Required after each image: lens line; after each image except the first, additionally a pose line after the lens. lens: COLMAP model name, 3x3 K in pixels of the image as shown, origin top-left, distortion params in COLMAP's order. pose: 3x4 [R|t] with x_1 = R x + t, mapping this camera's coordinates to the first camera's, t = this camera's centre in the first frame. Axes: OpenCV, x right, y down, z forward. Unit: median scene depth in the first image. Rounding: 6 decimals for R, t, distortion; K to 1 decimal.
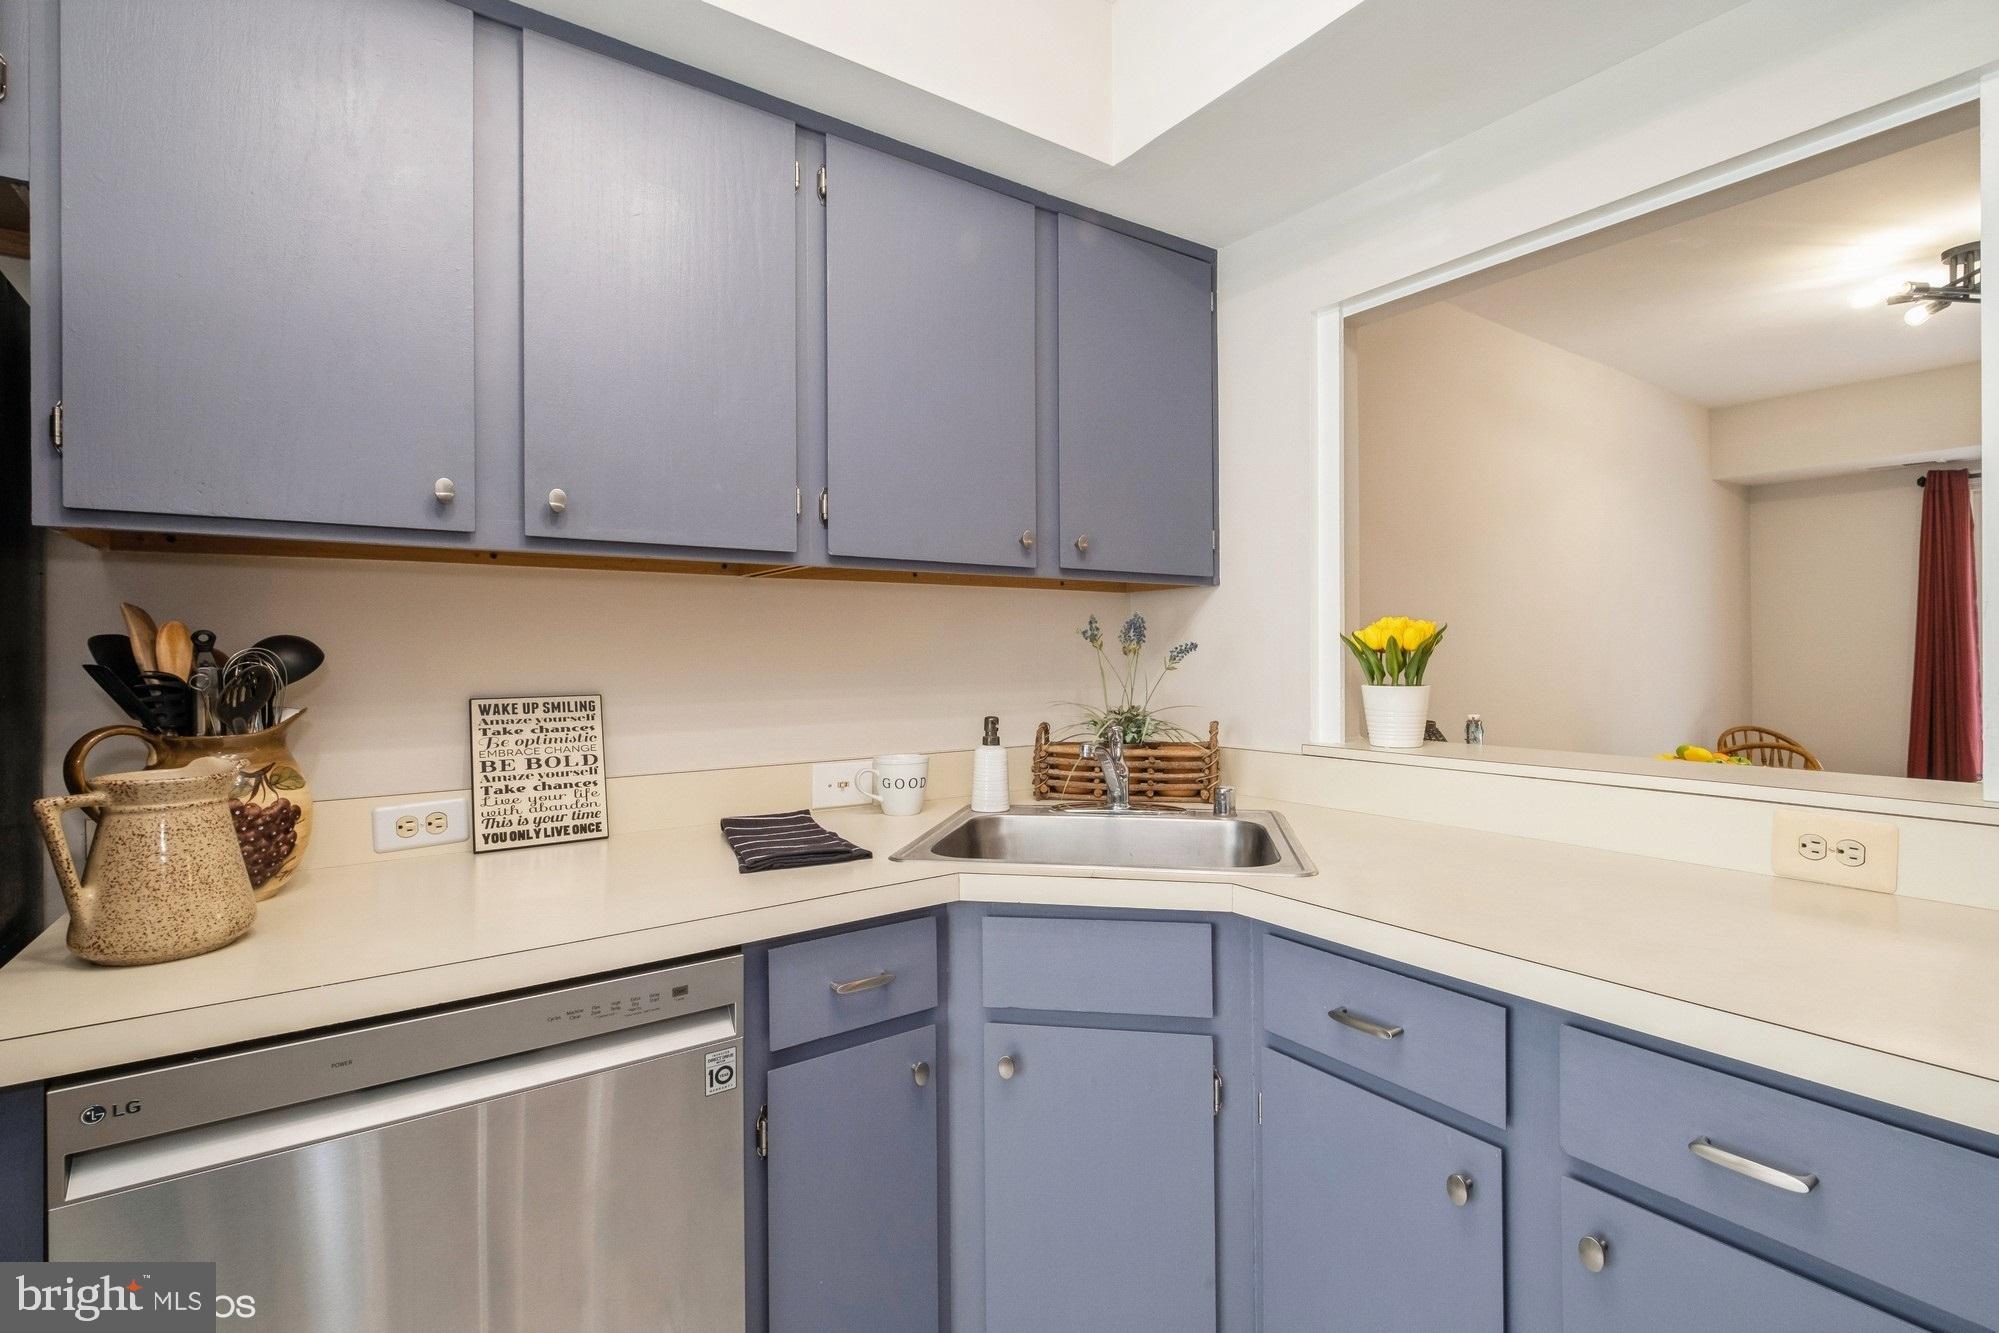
lens RADIAL K [[931.6, 0, 1004.5], [0, 931.6, 652.3], [0, 0, 1]] dist [0.000737, -0.001154]
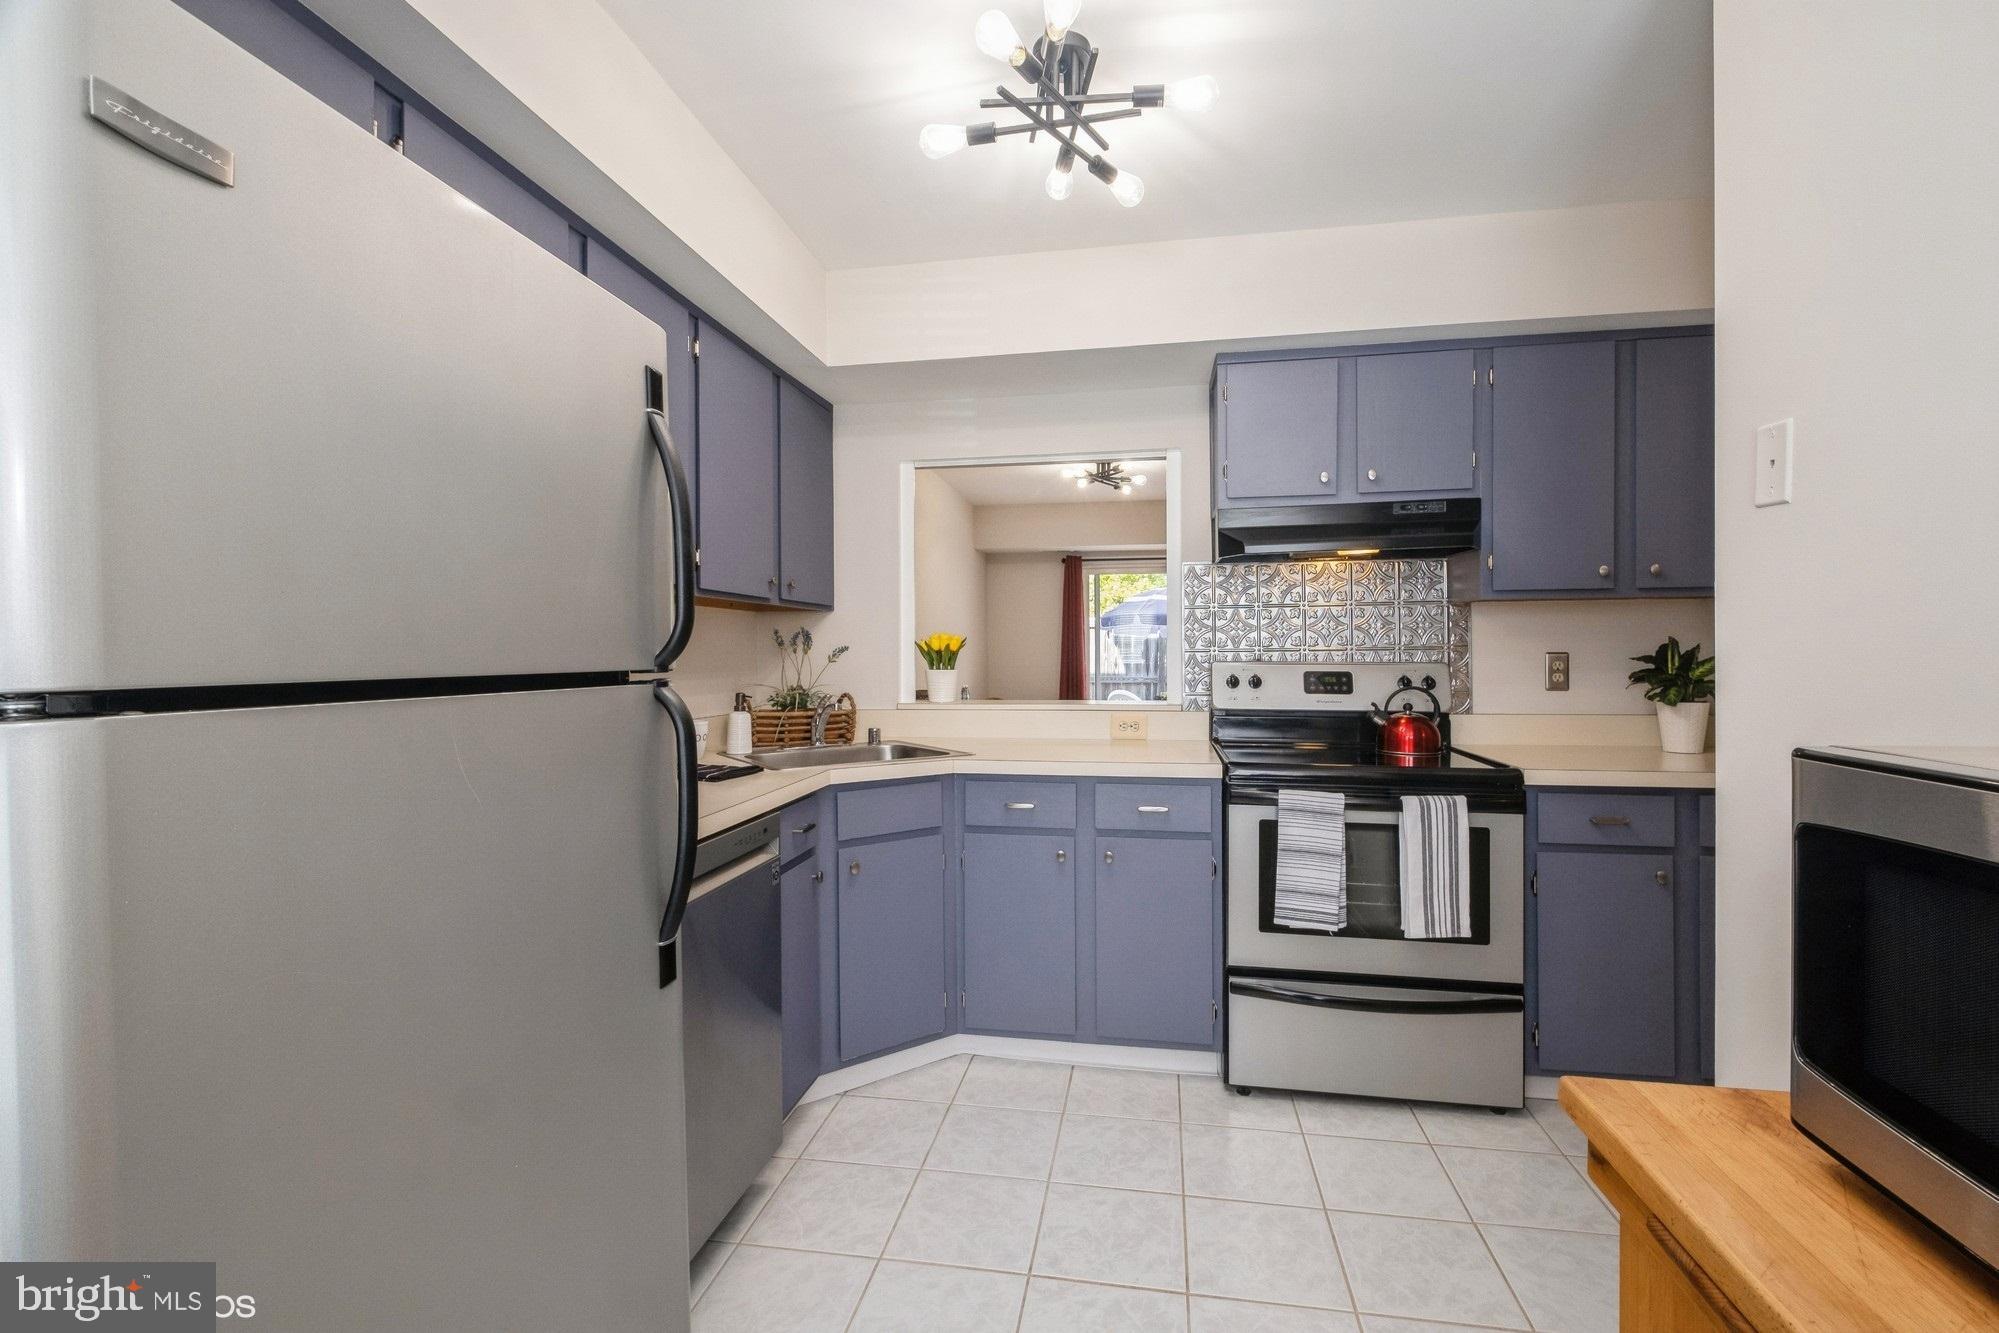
lens RADIAL K [[879.9, 0, 1000.4], [0, 879.9, 663.2], [0, 0, 1]] dist [0.002699, -0.003736]
pose [[0.714490, -0.005432, 0.699625, -0.713970], [-0.001641, 0.999954, 0.009439, 0.005191], [-0.699644, -0.007892, 0.714448, -0.341434]]
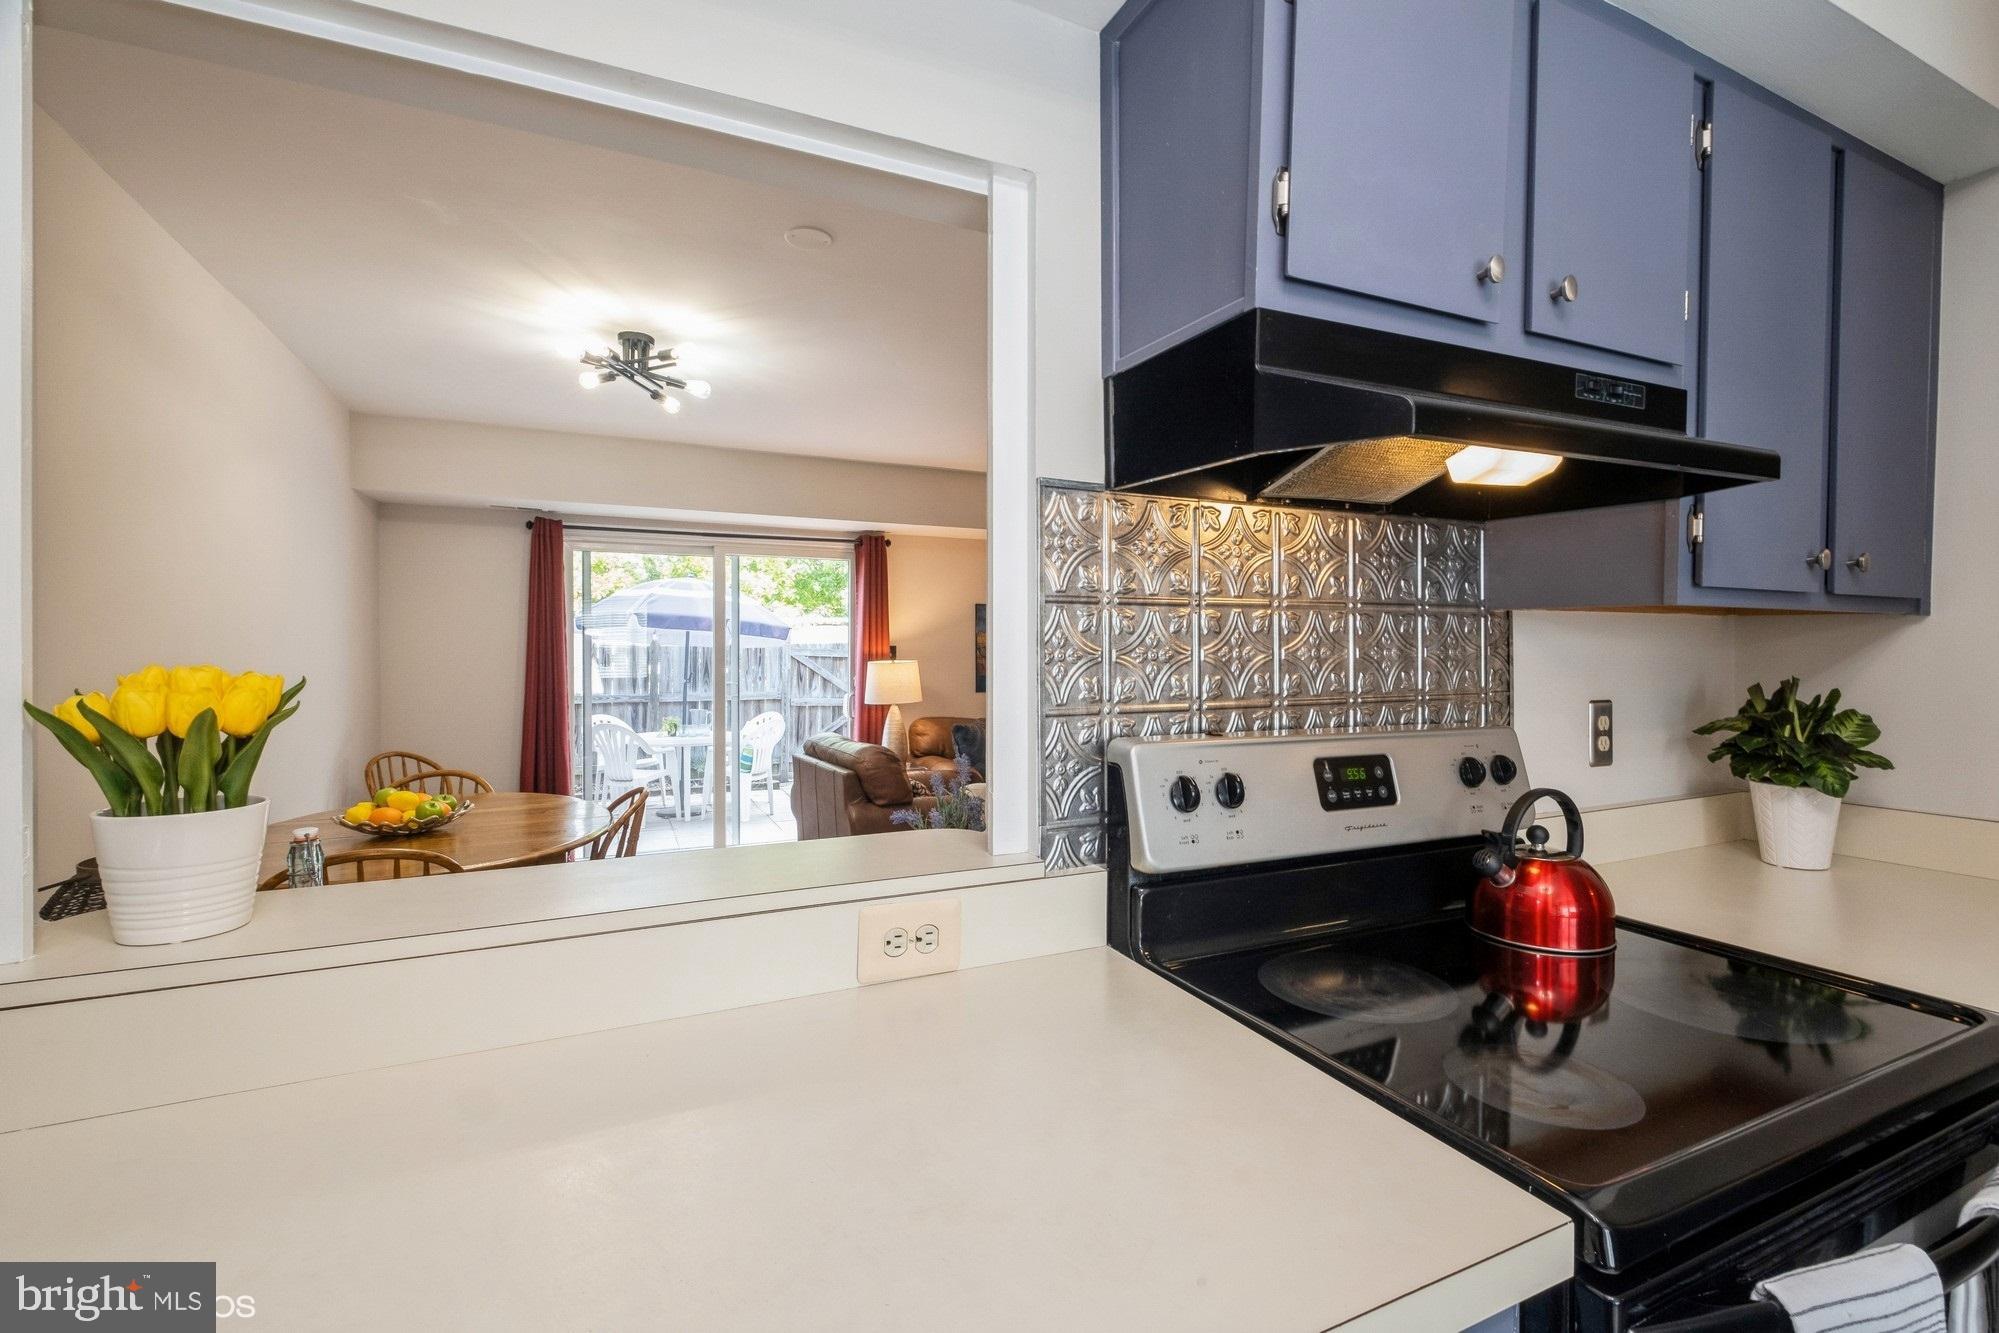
lens RADIAL K [[879.9, 0, 1030.7], [0, 879.9, 668.2], [0, 0, 1]] dist [0.002699, -0.003736]
pose [[0.170008, -0.009292, 0.985399, 0.037417], [-0.001158, 0.999953, 0.009629, -0.039666], [-0.985442, -0.002778, 0.169989, 0.463306]]
